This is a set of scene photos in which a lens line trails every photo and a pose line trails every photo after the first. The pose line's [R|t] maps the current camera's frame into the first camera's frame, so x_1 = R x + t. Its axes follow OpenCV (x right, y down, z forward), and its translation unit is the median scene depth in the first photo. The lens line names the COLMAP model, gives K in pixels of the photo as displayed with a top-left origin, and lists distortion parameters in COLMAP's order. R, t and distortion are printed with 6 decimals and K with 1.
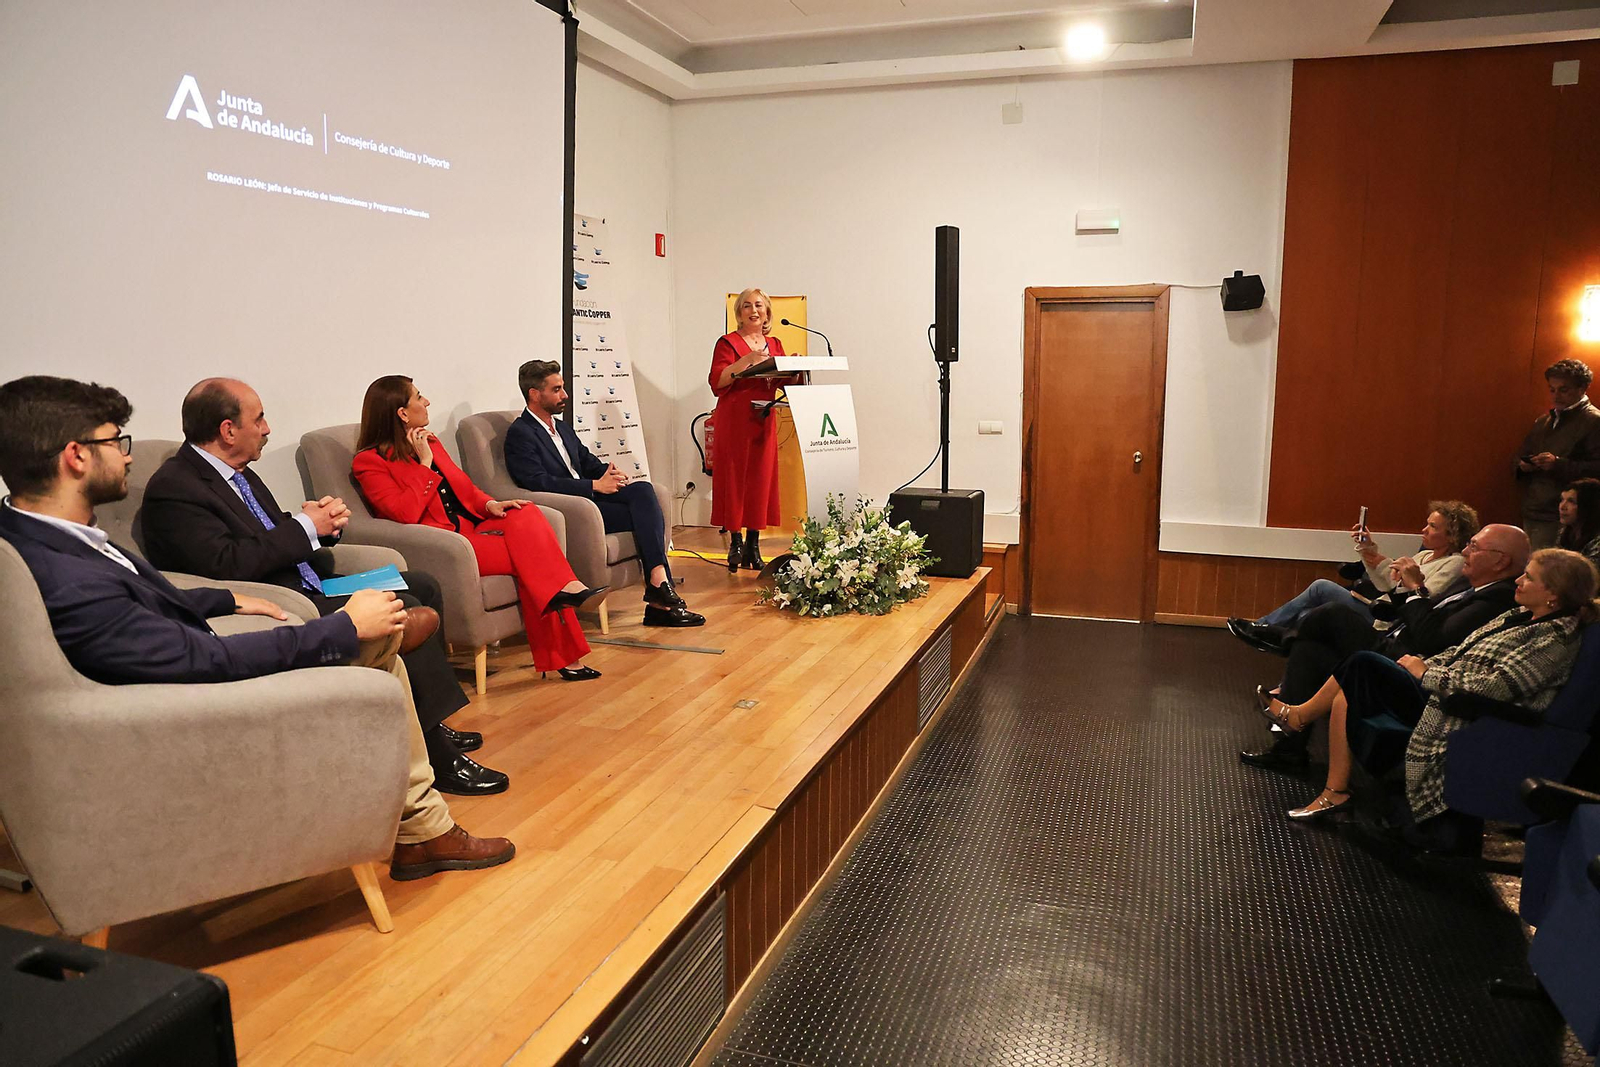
lens RADIAL K [[1138.4, 0, 800.0], [0, 1138.4, 533.5], [0, 0, 1]] dist [-0.098033, 0.091311]
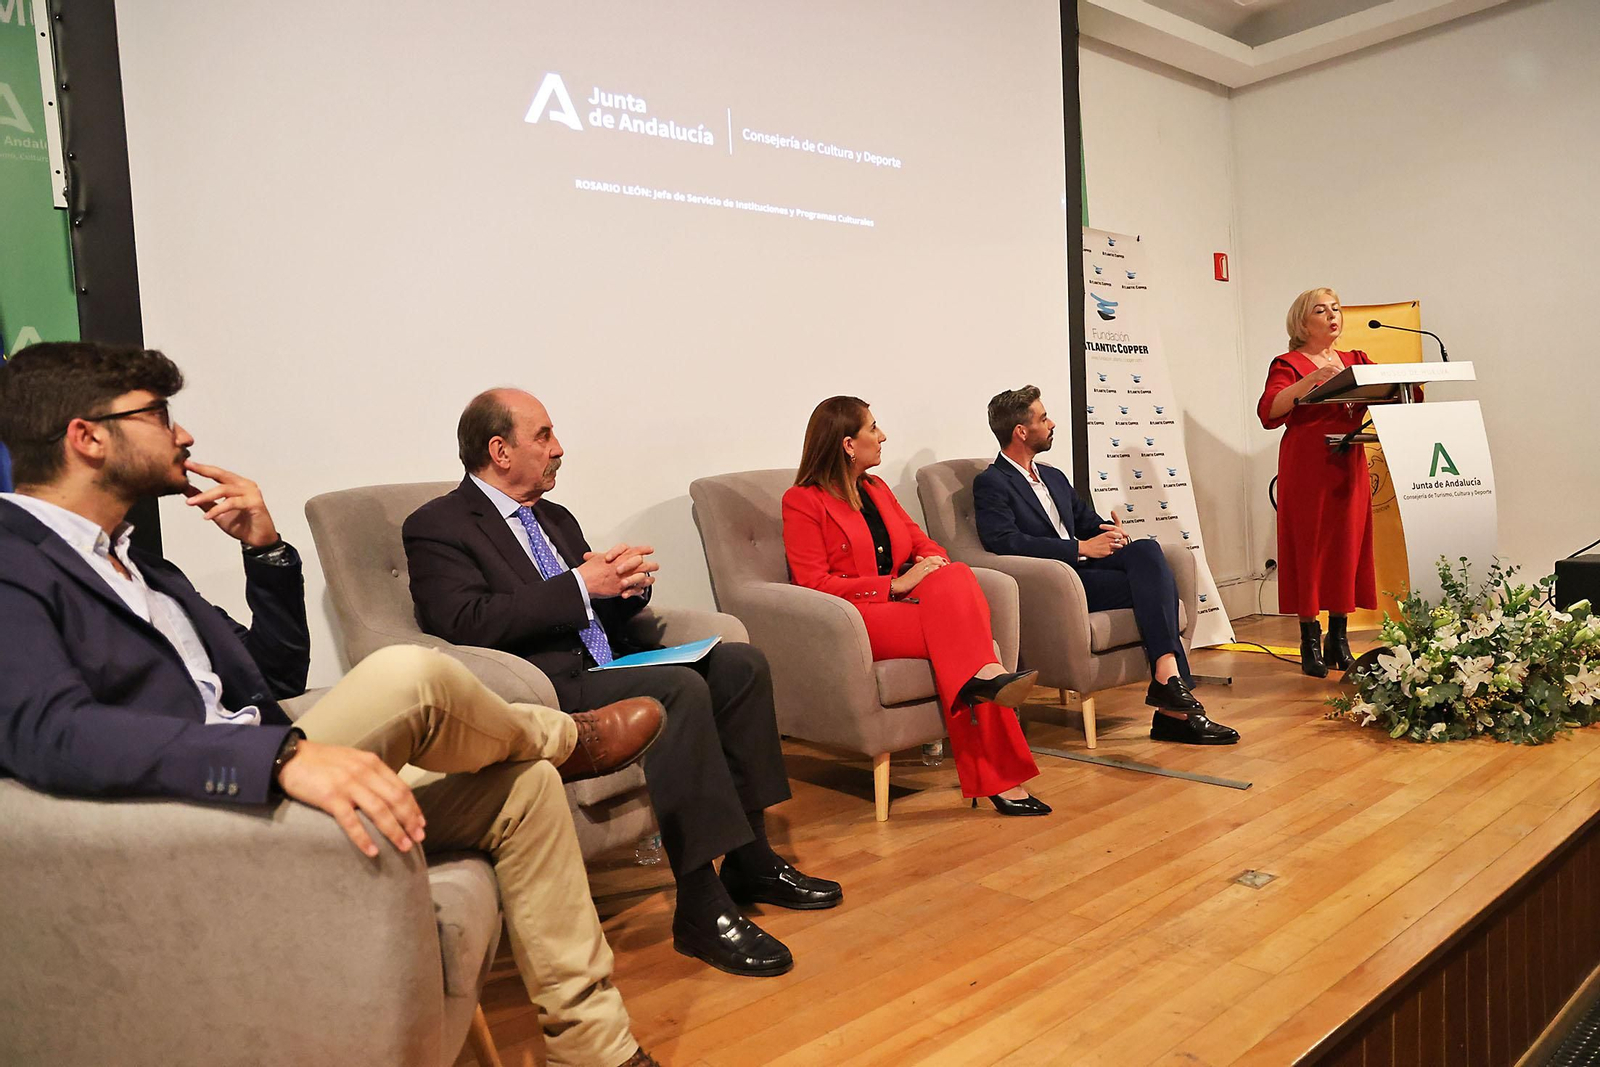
lens RADIAL K [[1138.4, 0, 800.0], [0, 1138.4, 533.5], [0, 0, 1]] dist [-0.098033, 0.091311]
pose [[0.853957, -0.027346, -0.519624, 0.046719], [-0.019873, 0.996176, -0.085085, 0.015548], [0.519963, 0.082985, 0.850148, 0.261111]]
